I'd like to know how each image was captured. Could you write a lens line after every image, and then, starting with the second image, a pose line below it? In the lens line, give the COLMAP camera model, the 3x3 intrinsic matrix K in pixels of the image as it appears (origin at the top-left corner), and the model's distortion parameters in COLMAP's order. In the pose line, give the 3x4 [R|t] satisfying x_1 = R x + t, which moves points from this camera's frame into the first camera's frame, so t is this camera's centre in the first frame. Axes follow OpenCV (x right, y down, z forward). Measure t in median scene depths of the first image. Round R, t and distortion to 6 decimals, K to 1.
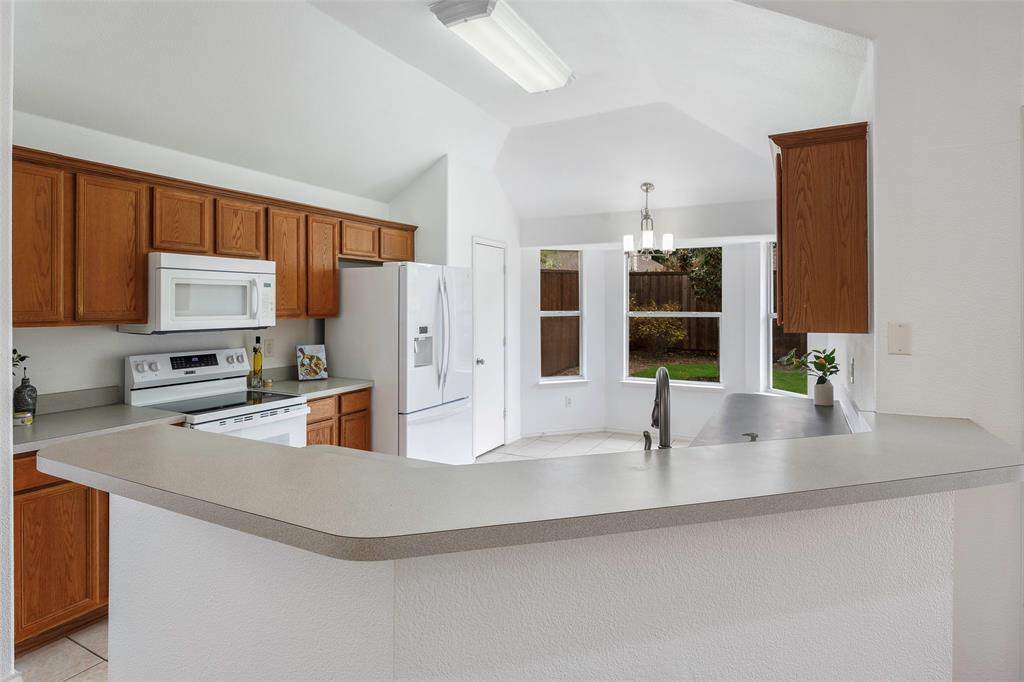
lens RADIAL K [[583.8, 0, 507.5], [0, 583.8, 309.6], [0, 0, 1]] dist [0.000713, 0.000301]
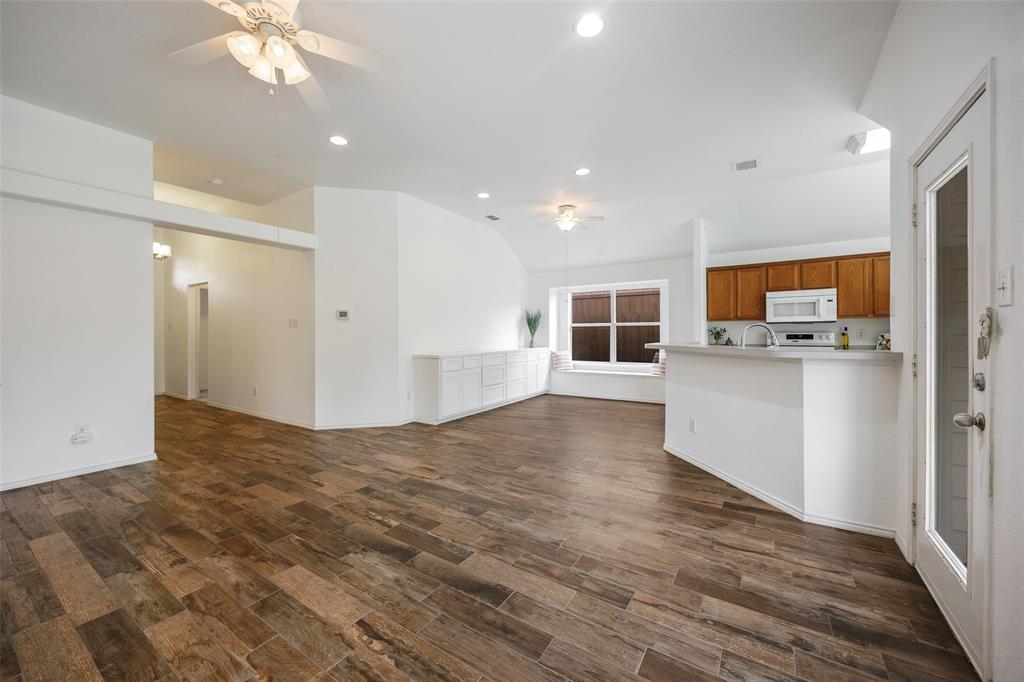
lens RADIAL K [[404.2, 0, 505.7], [0, 404.2, 330.7], [0, 0, 1]] dist [0.001668, 0.000474]
pose [[-0.109069, -0.006252, -0.994014, 1.111098], [0.000094, 0.999980, -0.006300, 0.071339], [0.994034, -0.000781, -0.109067, 0.032295]]
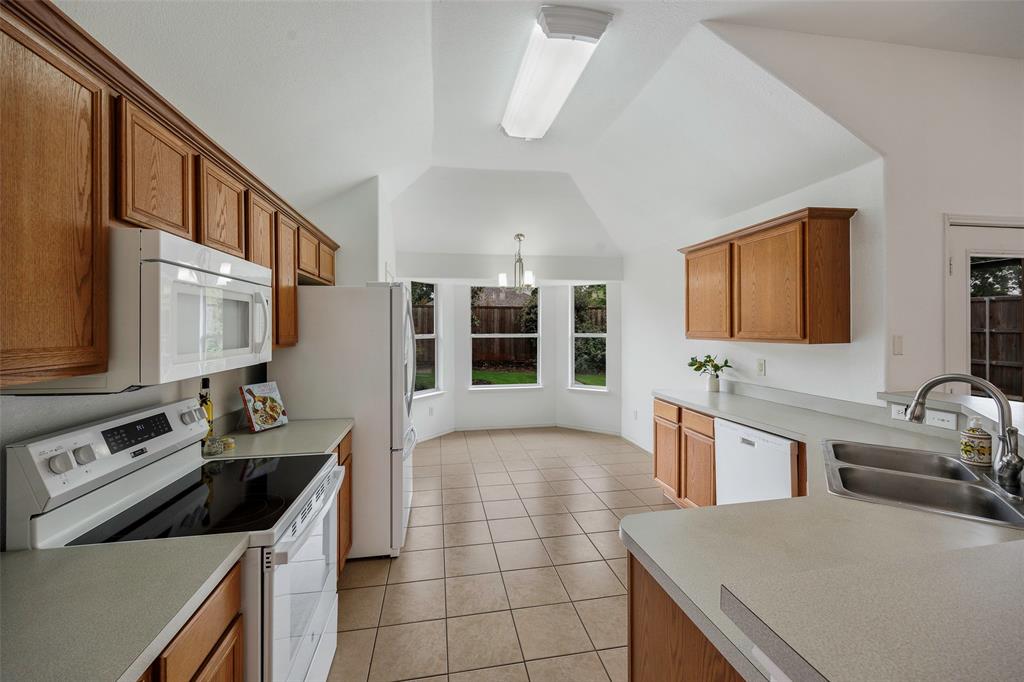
lens RADIAL K [[404.2, 0, 505.7], [0, 404.2, 330.7], [0, 0, 1]] dist [0.001668, 0.000474]
pose [[0.792573, -0.009333, 0.609706, -0.476323], [0.011642, 0.999932, 0.000172, -0.005629], [-0.609666, 0.006962, 0.792628, 0.450540]]
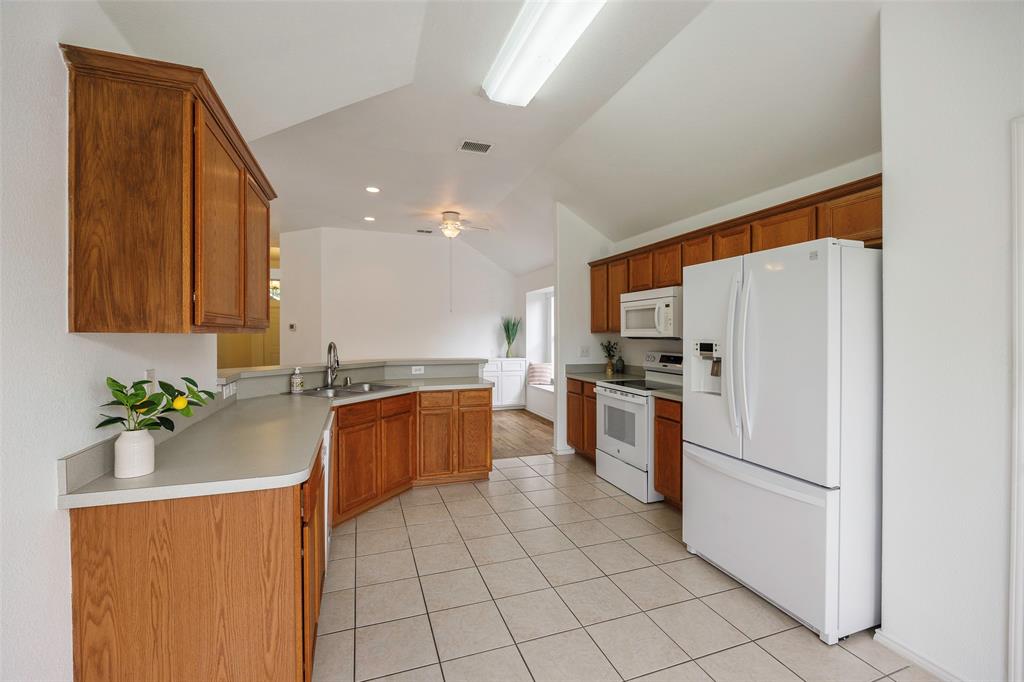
lens RADIAL K [[449.2, 0, 512.0], [0, 449.2, 341.0], [0, 0, 1]] dist [-0.000279, -0.000007]
pose [[-0.689225, 0.010639, -0.724469, 0.568997], [-0.007697, 0.999728, 0.022004, 0.017942], [0.724506, 0.020742, -0.688956, 1.447873]]
